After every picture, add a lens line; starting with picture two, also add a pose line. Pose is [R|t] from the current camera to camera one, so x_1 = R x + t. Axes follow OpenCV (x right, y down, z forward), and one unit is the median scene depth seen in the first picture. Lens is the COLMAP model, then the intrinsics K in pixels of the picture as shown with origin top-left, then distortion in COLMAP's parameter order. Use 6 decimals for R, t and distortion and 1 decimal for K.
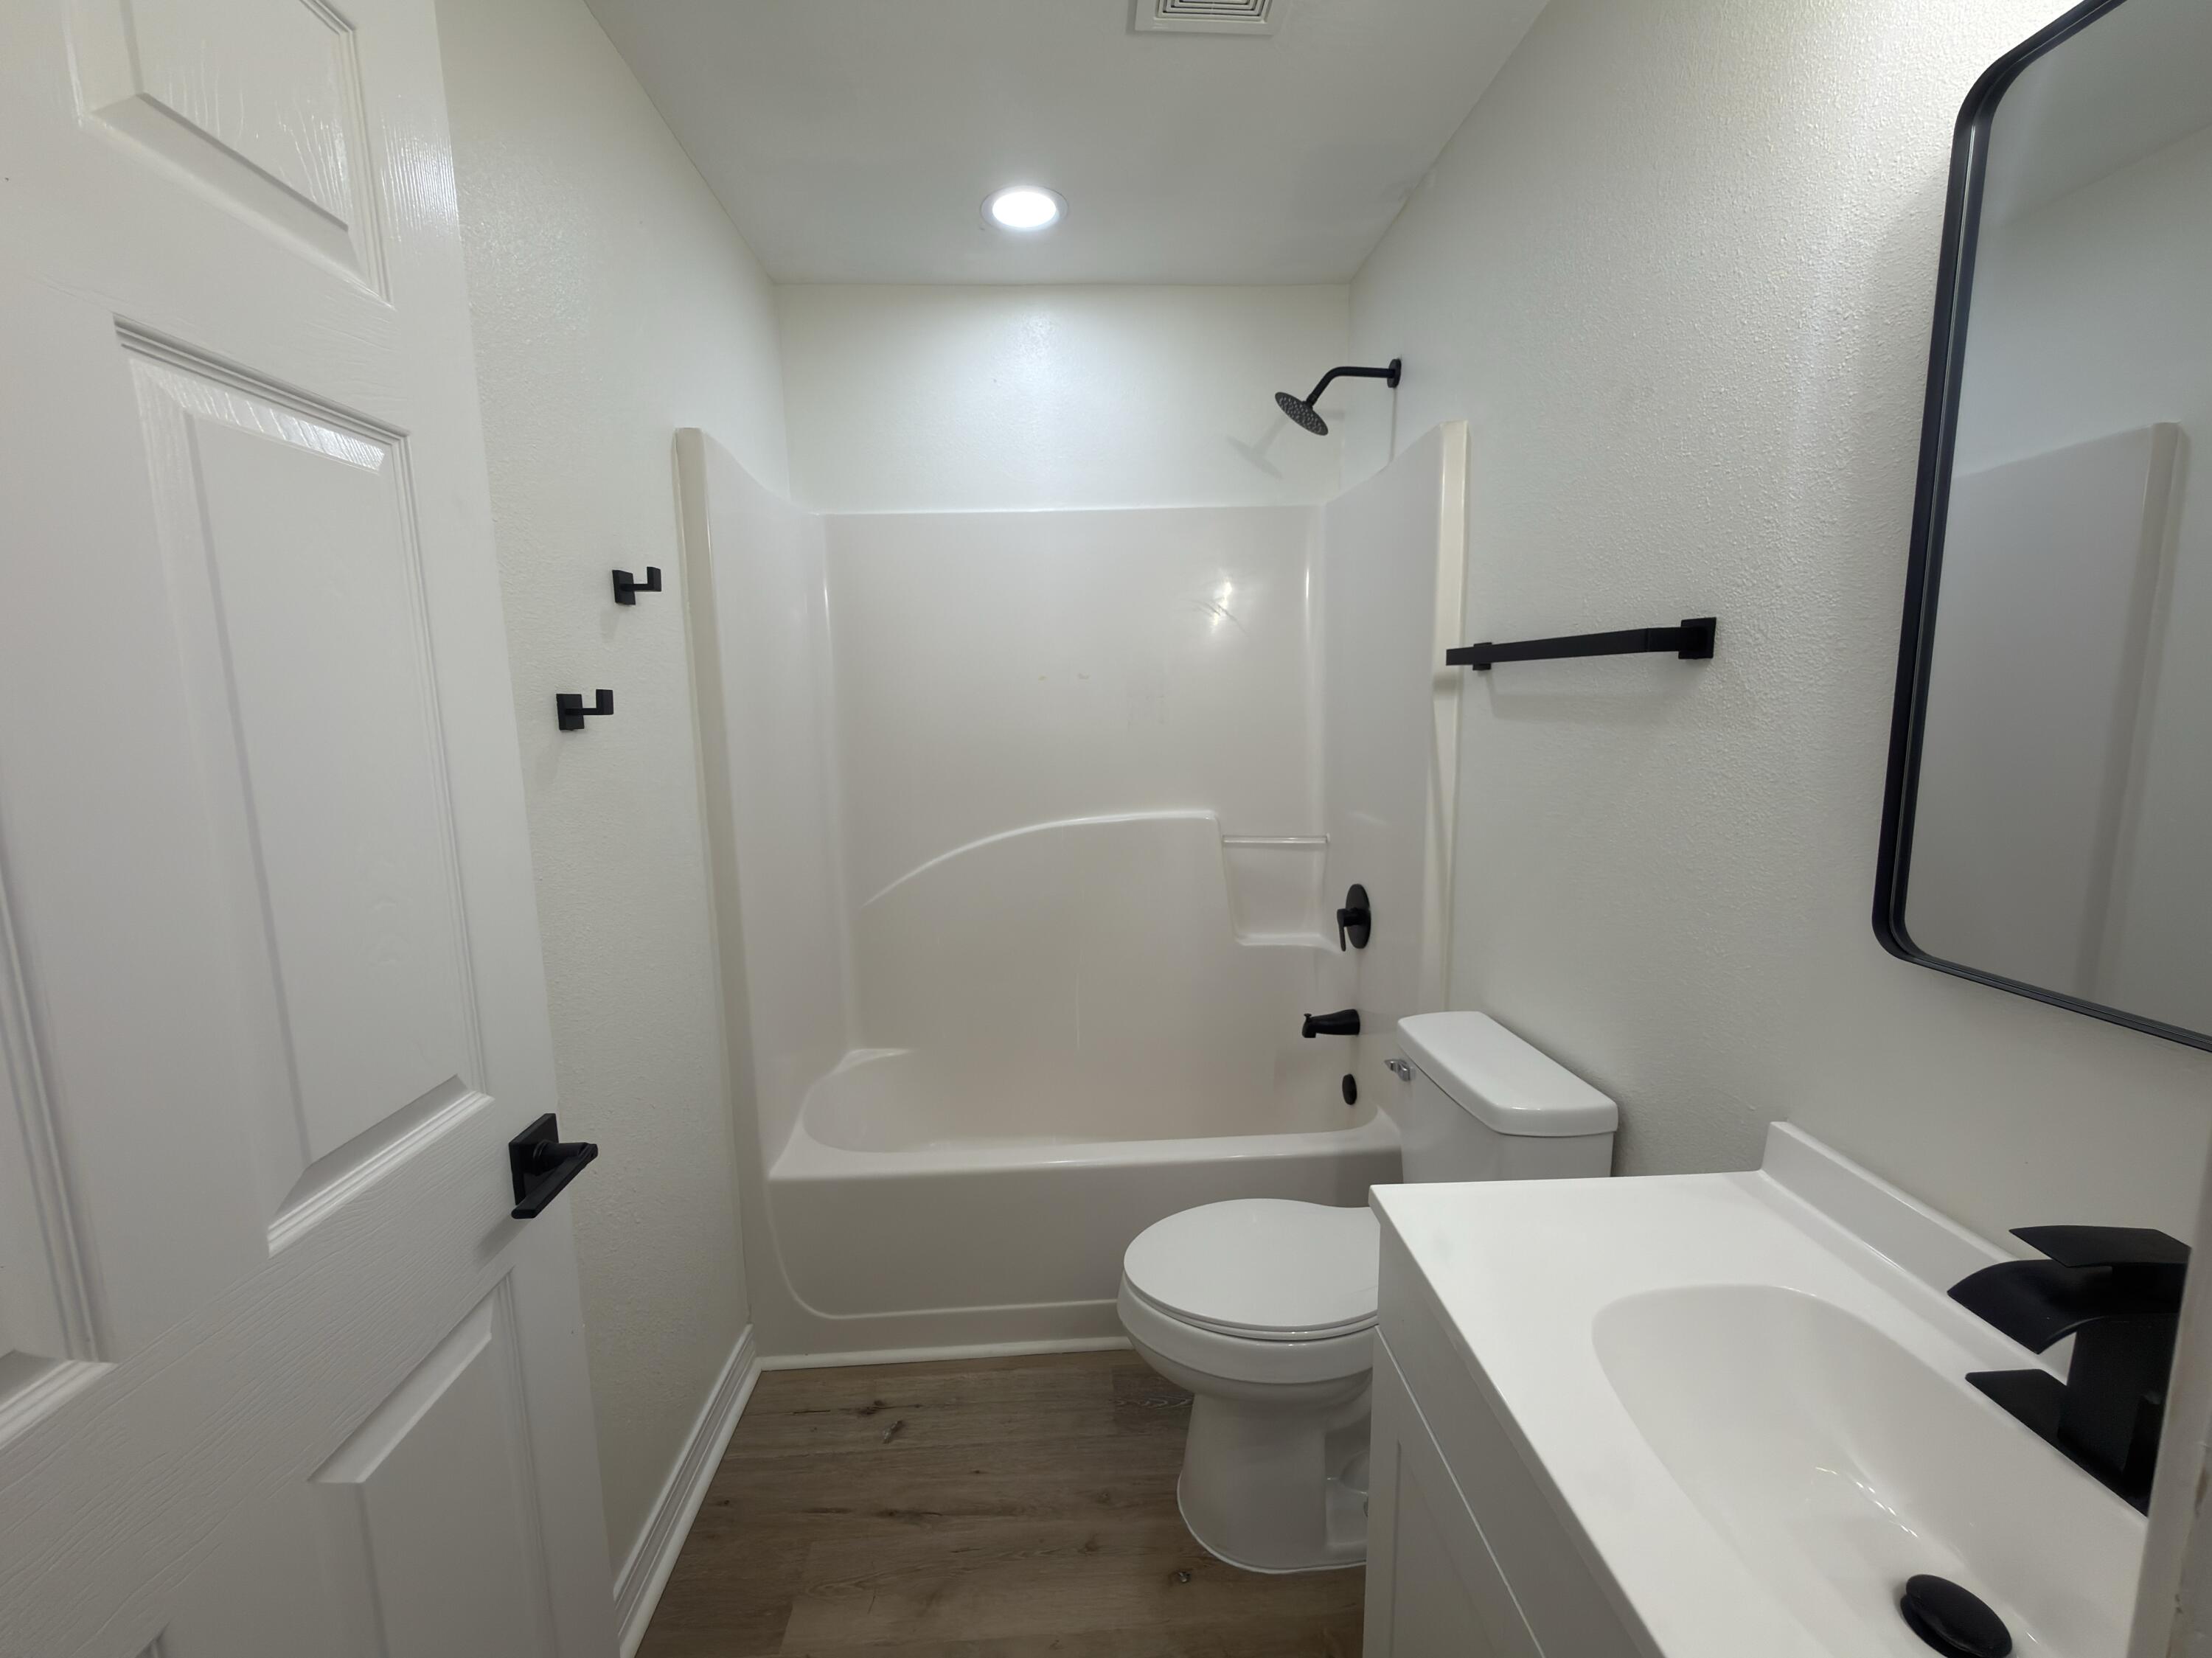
lens RADIAL K [[879.5, 0, 1103.9], [0, 879.5, 823.5], [0, 0, 1]] dist [0.000674, 0.000192]
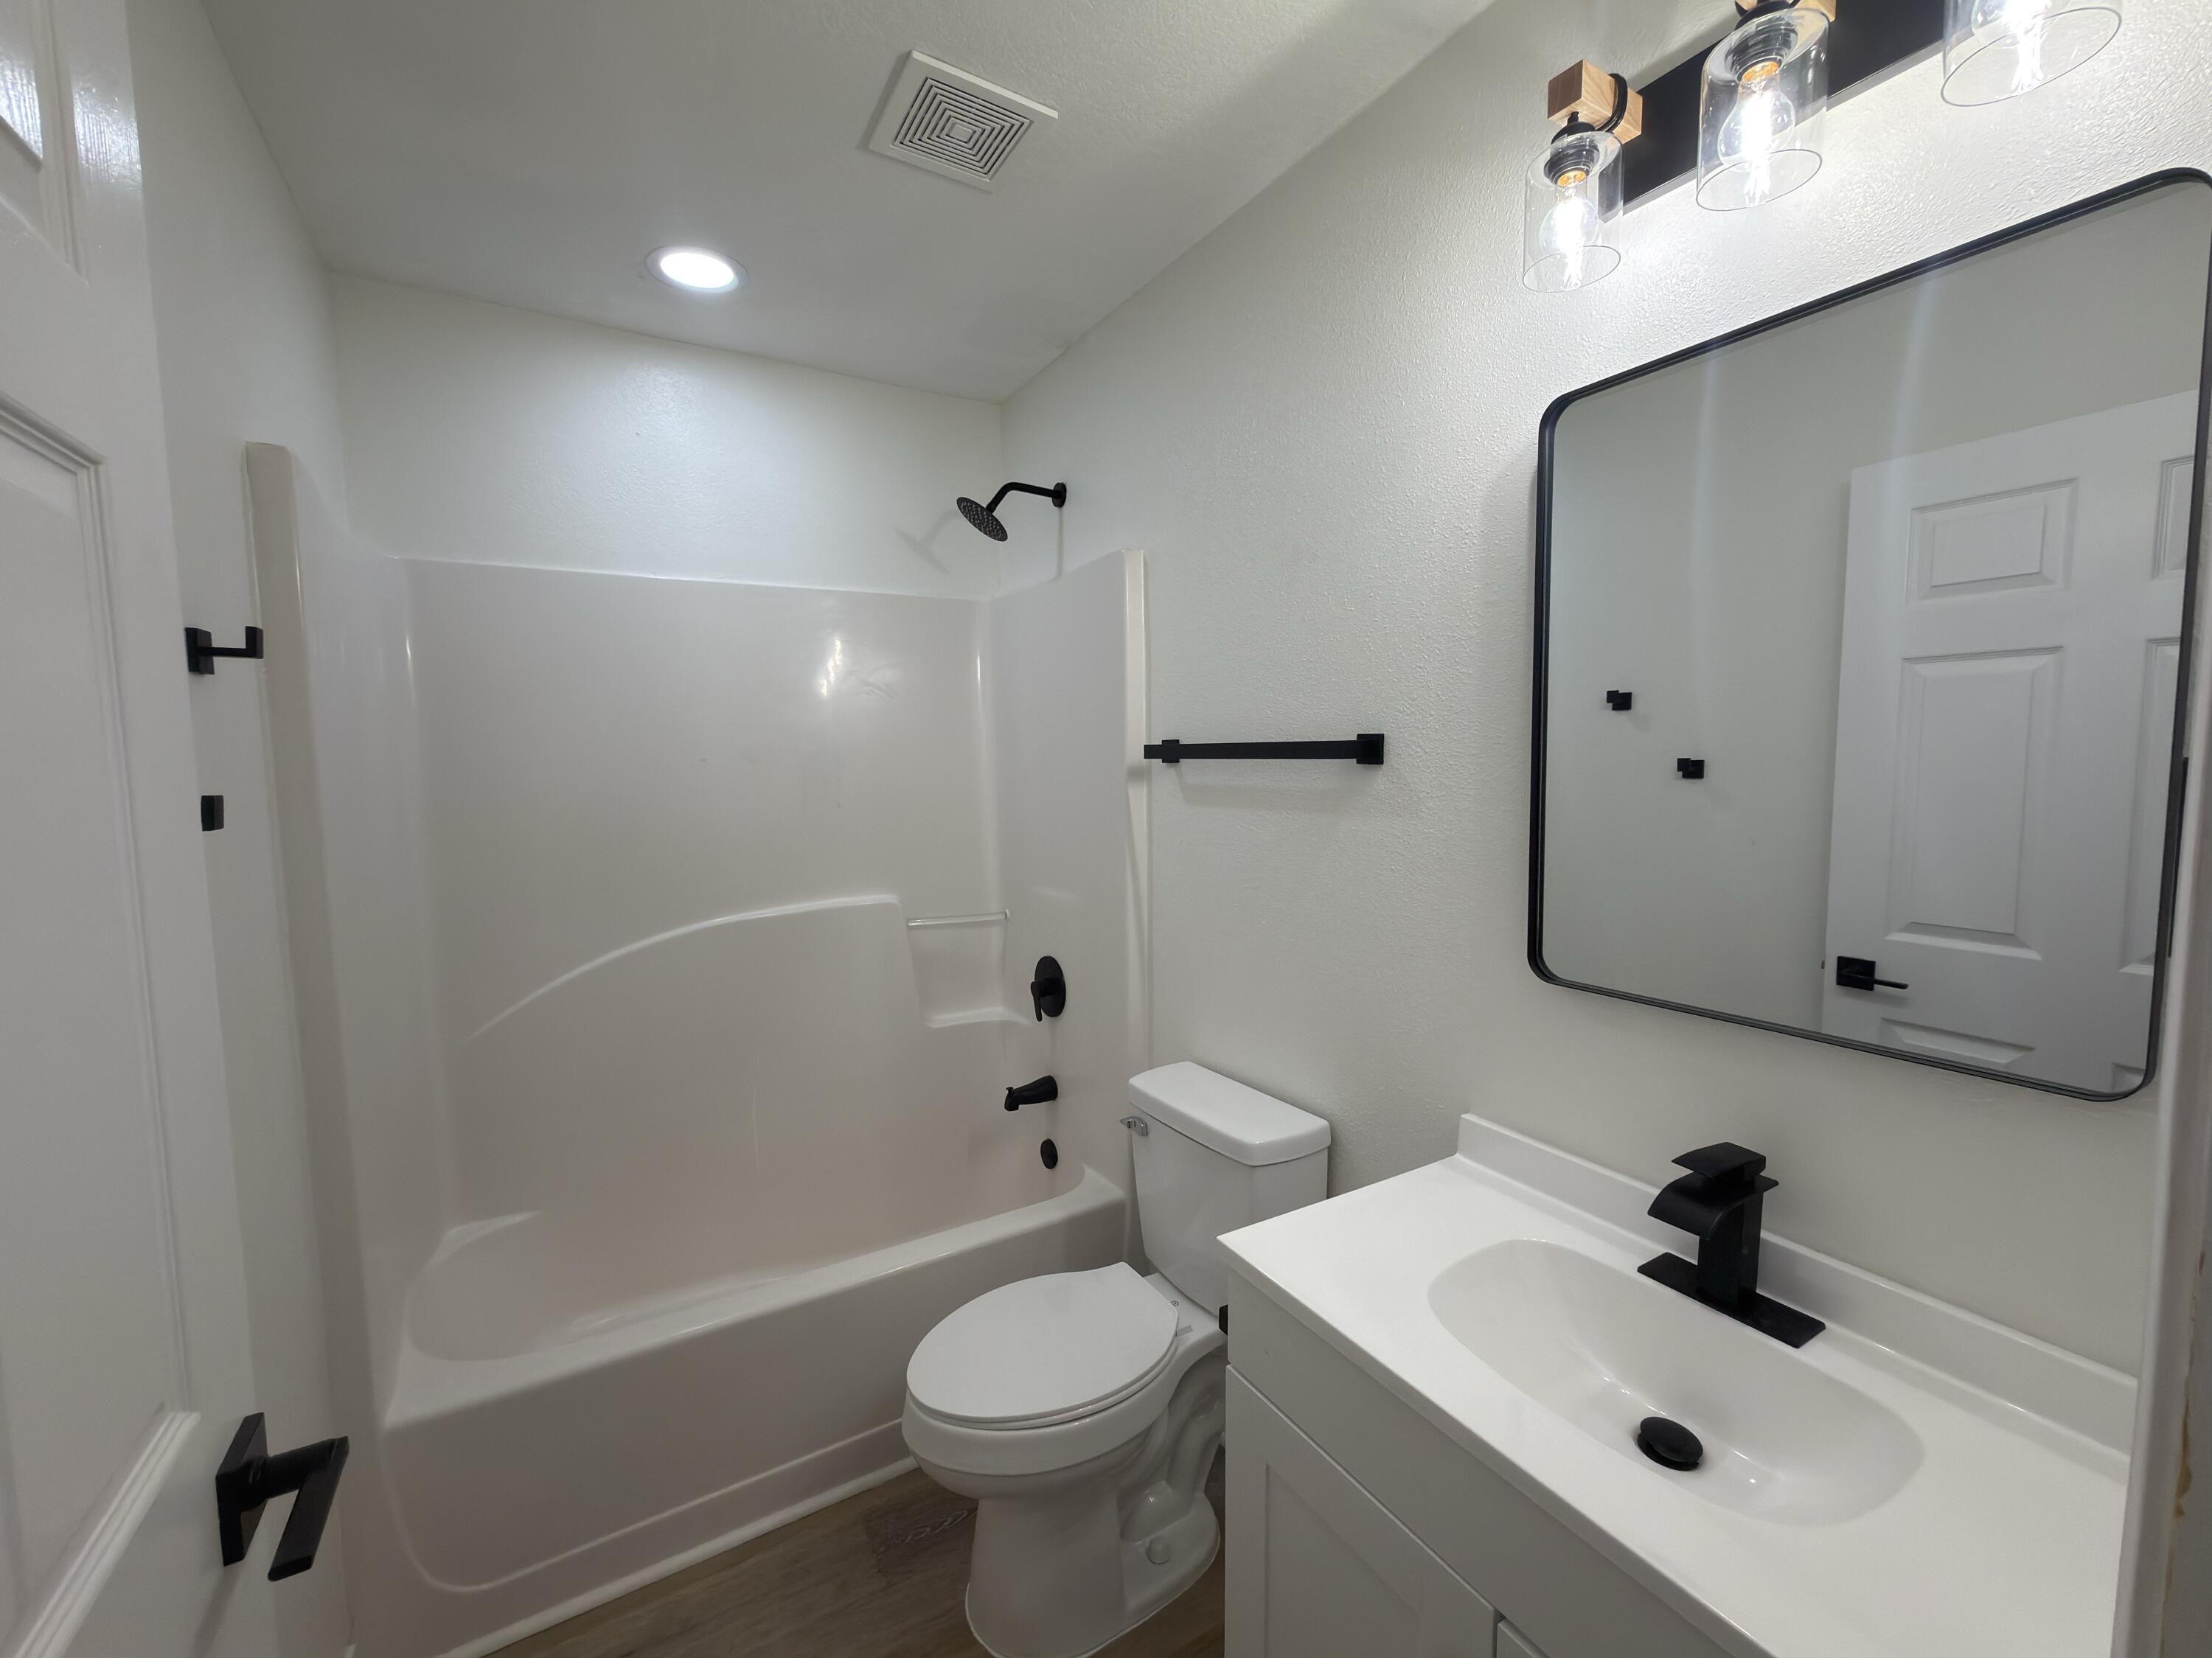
lens RADIAL K [[887.9, 0, 1070.5], [0, 887.9, 825.4], [0, 0, 1]] dist [0.001011, 0.000111]
pose [[0.890024, -0.029686, 0.454947, -0.208746], [0.061669, 0.996546, -0.055617, -0.033243], [-0.451724, 0.077557, 0.888780, 0.025237]]
